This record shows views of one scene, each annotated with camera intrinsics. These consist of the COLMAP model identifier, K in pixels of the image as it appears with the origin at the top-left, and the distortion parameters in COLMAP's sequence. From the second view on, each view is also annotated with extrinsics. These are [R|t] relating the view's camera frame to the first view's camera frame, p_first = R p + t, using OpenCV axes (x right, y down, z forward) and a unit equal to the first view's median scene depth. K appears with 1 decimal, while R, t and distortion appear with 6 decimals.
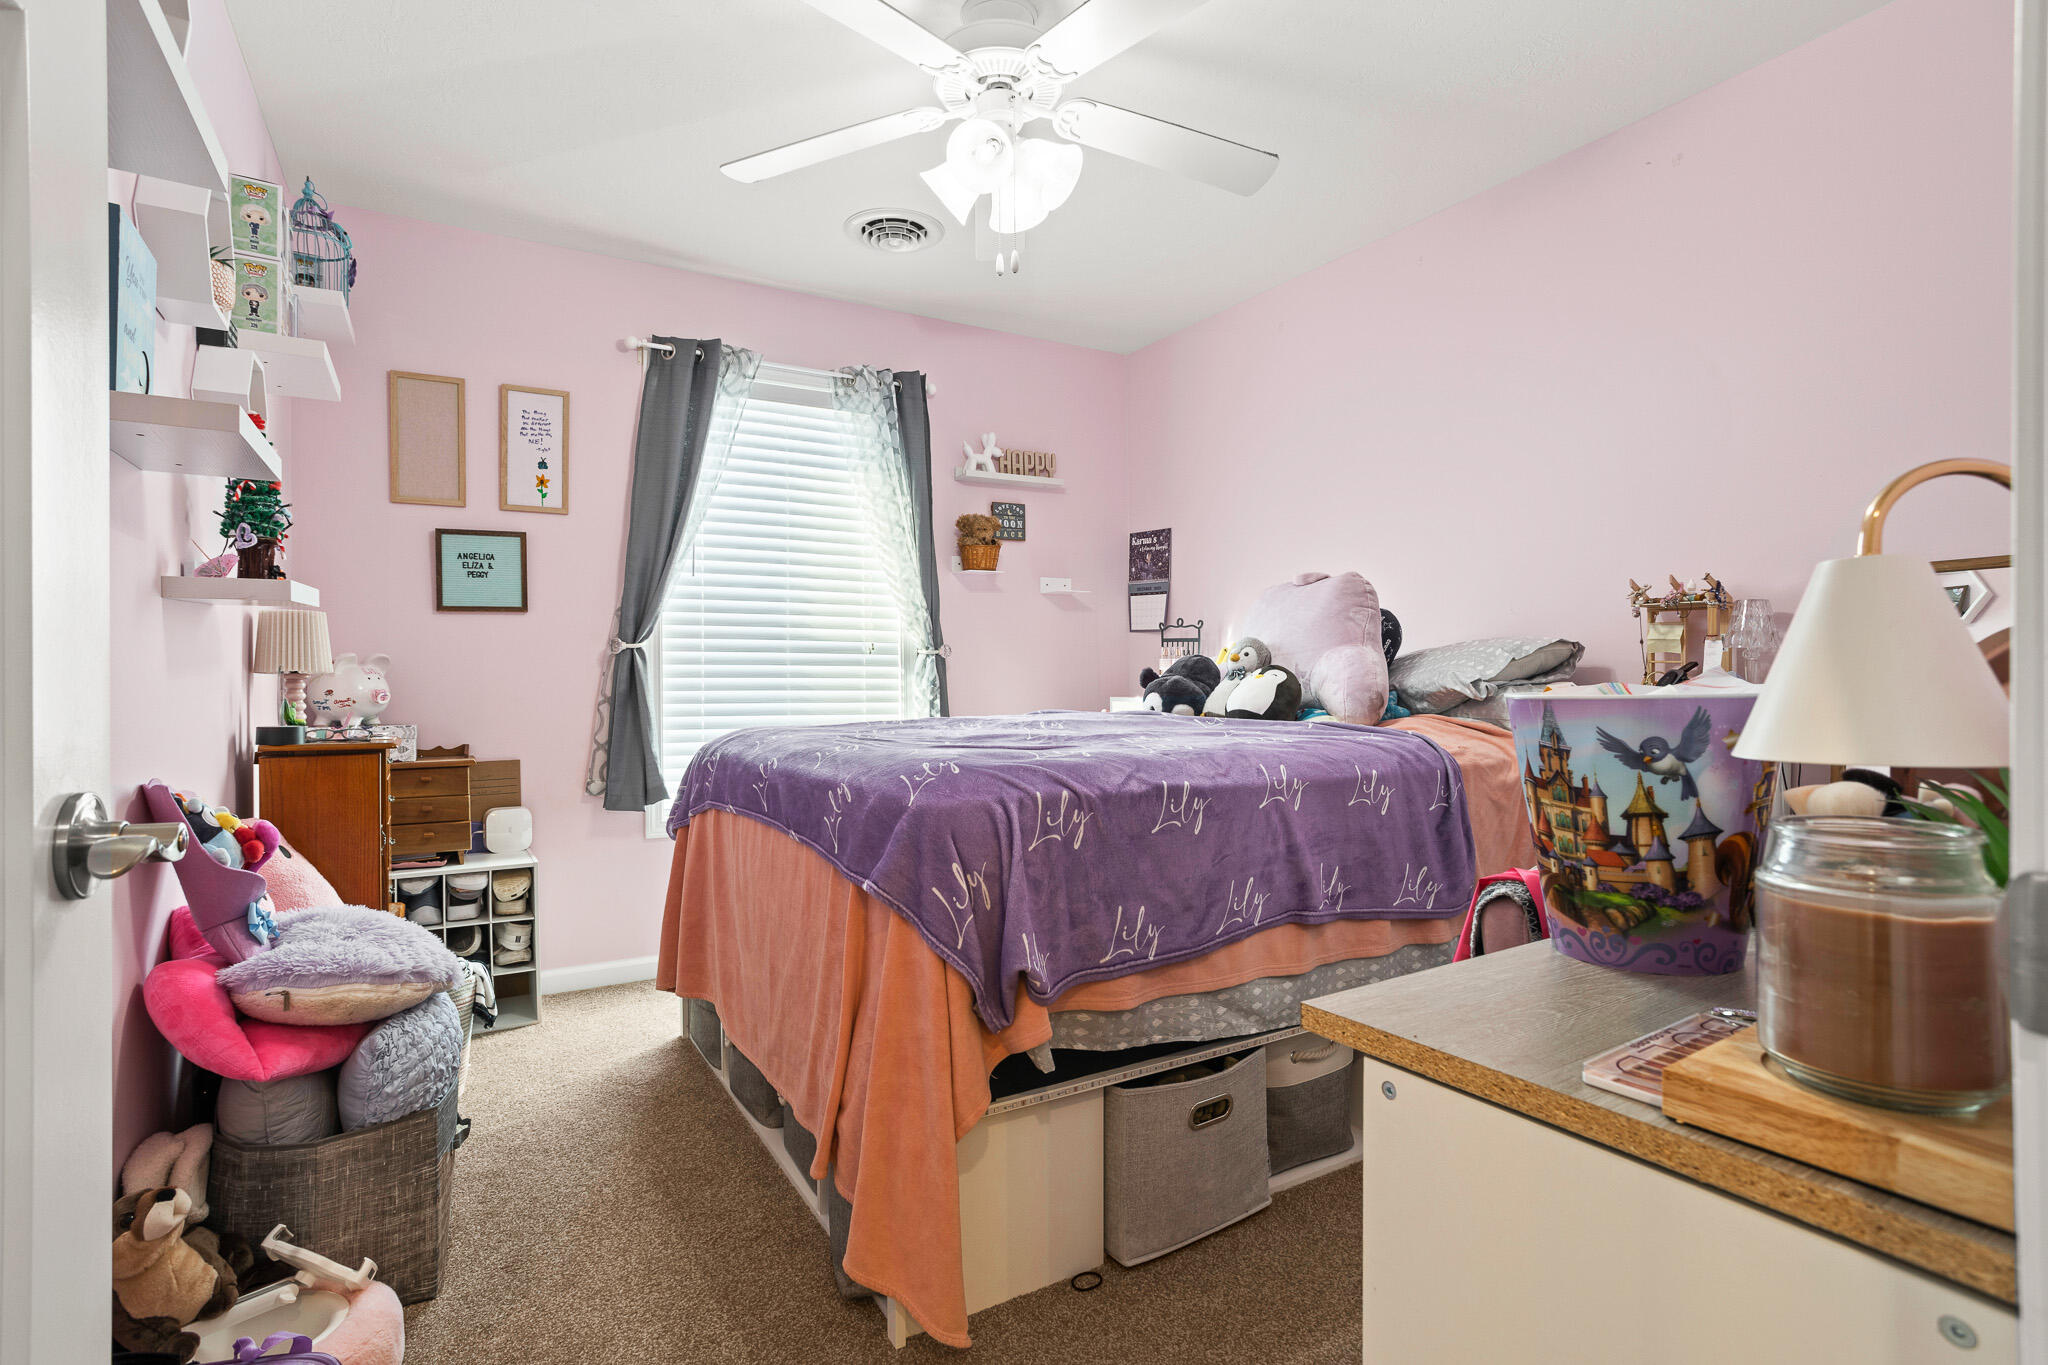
lens RADIAL K [[999.9, 0, 1021.2], [0, 999.9, 683.7], [0, 0, 1]] dist [-0.059873, 0.033972]
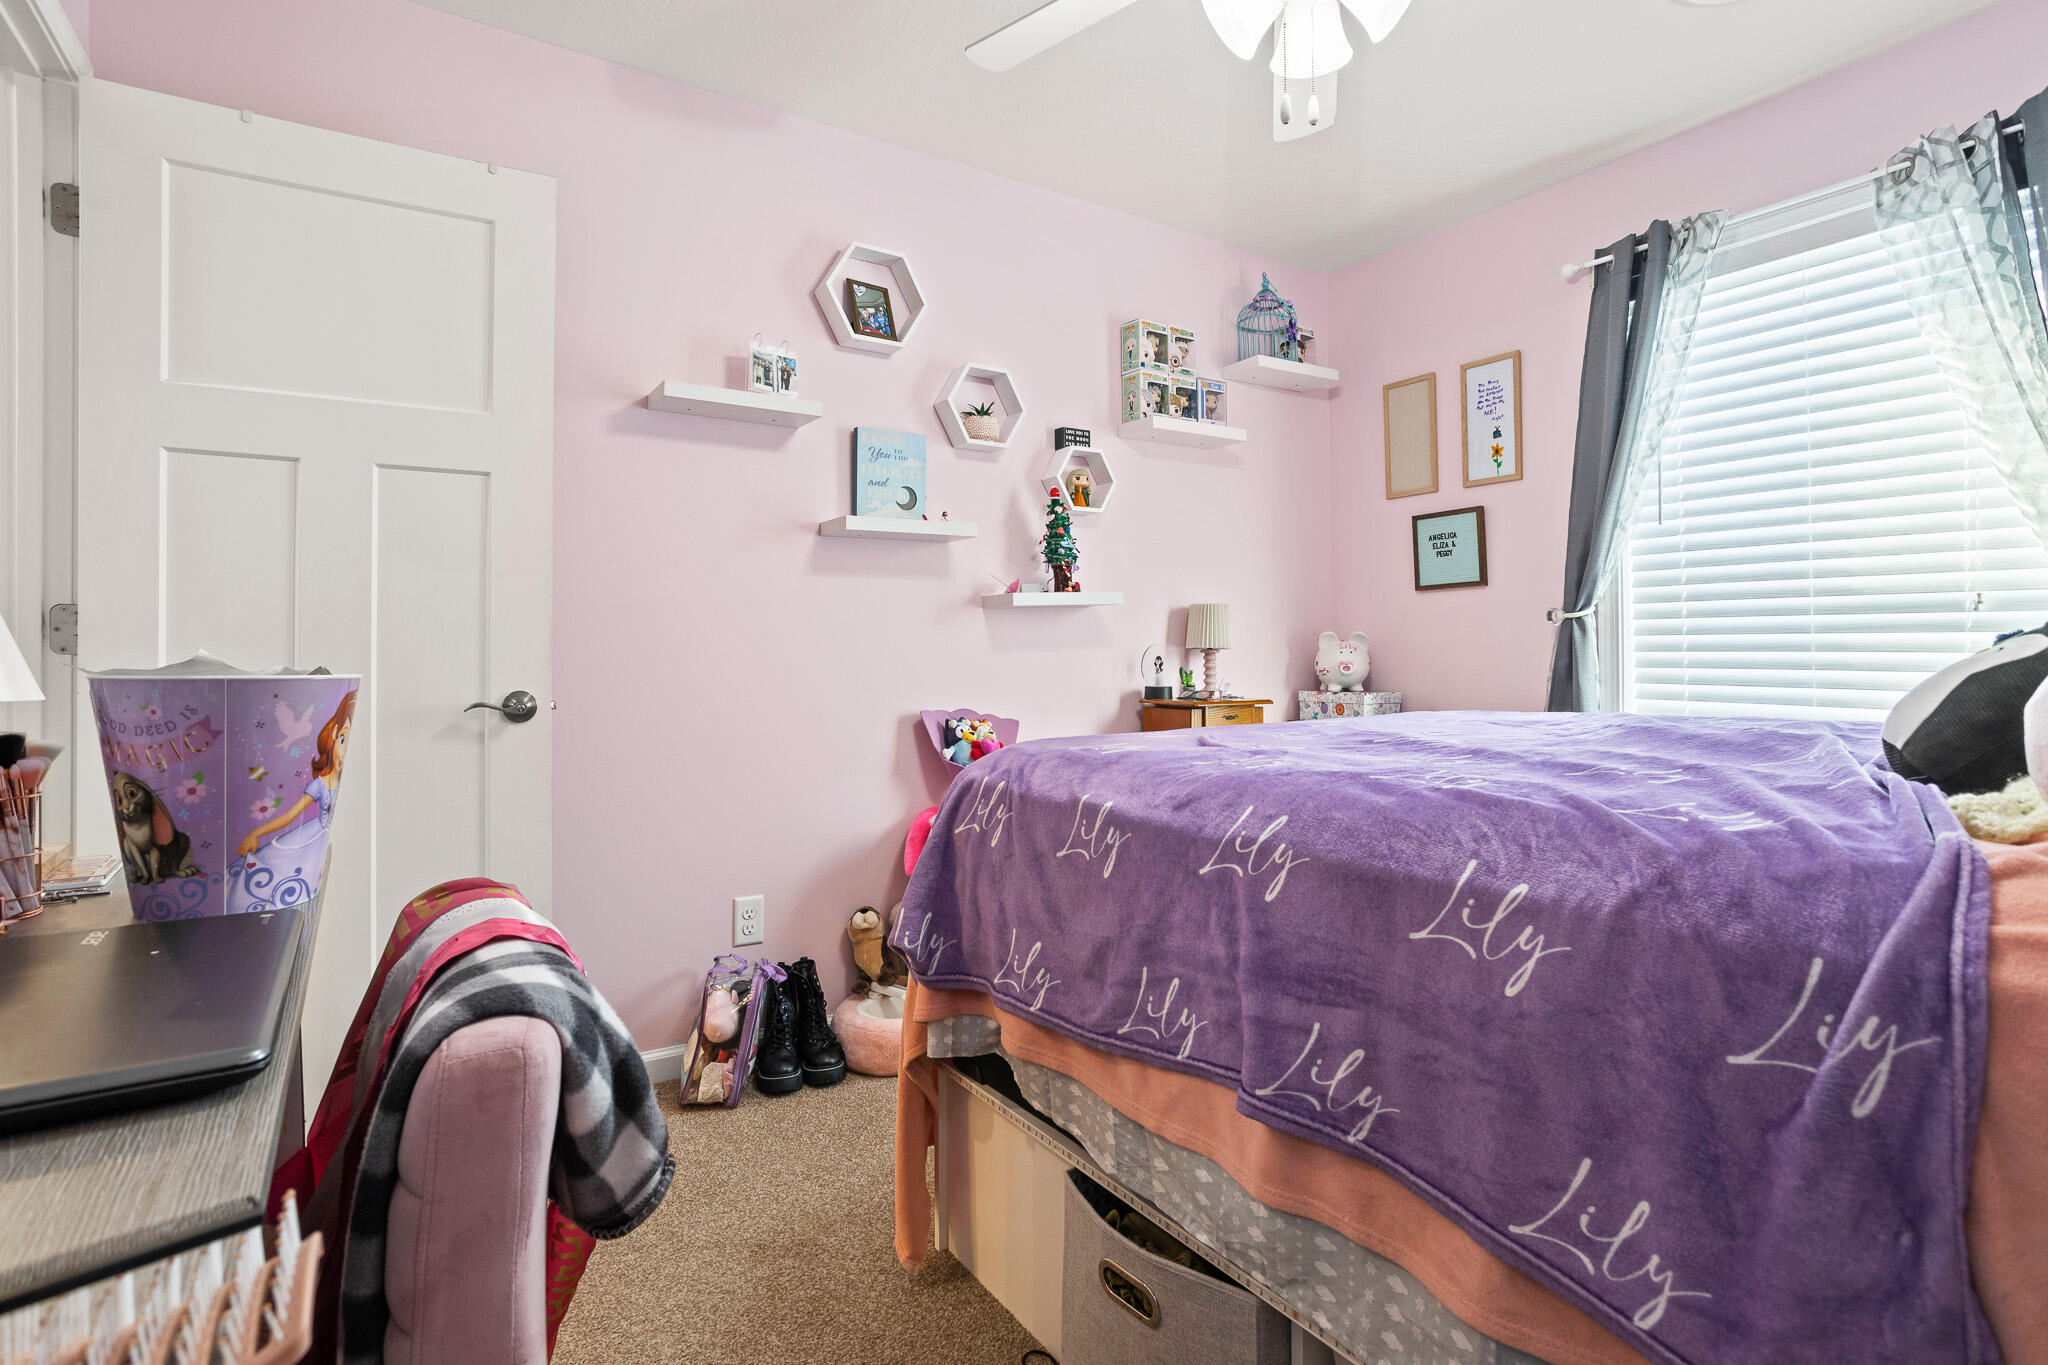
lens RADIAL K [[1000.0, 0, 1024.8], [0, 1000.0, 652.0], [0, 0, 1]] dist [-0.055962, 0.031599]
pose [[0.047434, 0.001635, -0.998873, 0.475405], [-0.004002, 0.999991, 0.001447, -0.005259], [0.998866, 0.003928, 0.047440, 0.492112]]
